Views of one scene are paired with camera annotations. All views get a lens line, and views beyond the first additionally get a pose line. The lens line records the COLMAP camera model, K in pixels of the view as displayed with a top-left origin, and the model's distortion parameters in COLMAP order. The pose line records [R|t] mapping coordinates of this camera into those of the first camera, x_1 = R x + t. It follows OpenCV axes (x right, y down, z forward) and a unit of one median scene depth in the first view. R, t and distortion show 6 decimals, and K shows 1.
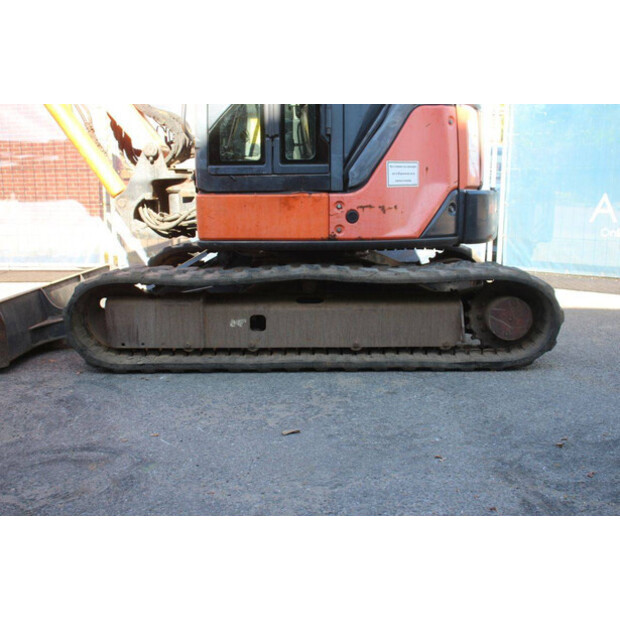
lens RADIAL K [[718.1, 0, 309.2], [0, 718.1, 287.2], [0, 0, 1]] dist [-0.023174, 0.000000]
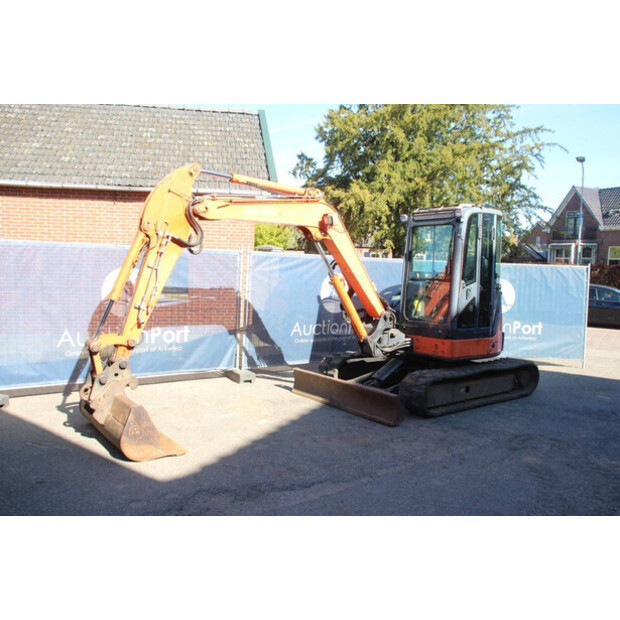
lens RADIAL K [[555.8, 0, 315.1], [0, 555.8, 308.0], [0, 0, 1]] dist [-0.133779, 0.081861]
pose [[0.791364, -0.014535, 0.611172, -1.699650], [0.053900, 0.997483, -0.046070, -0.178832], [-0.608964, 0.069400, 0.790156, -0.216929]]
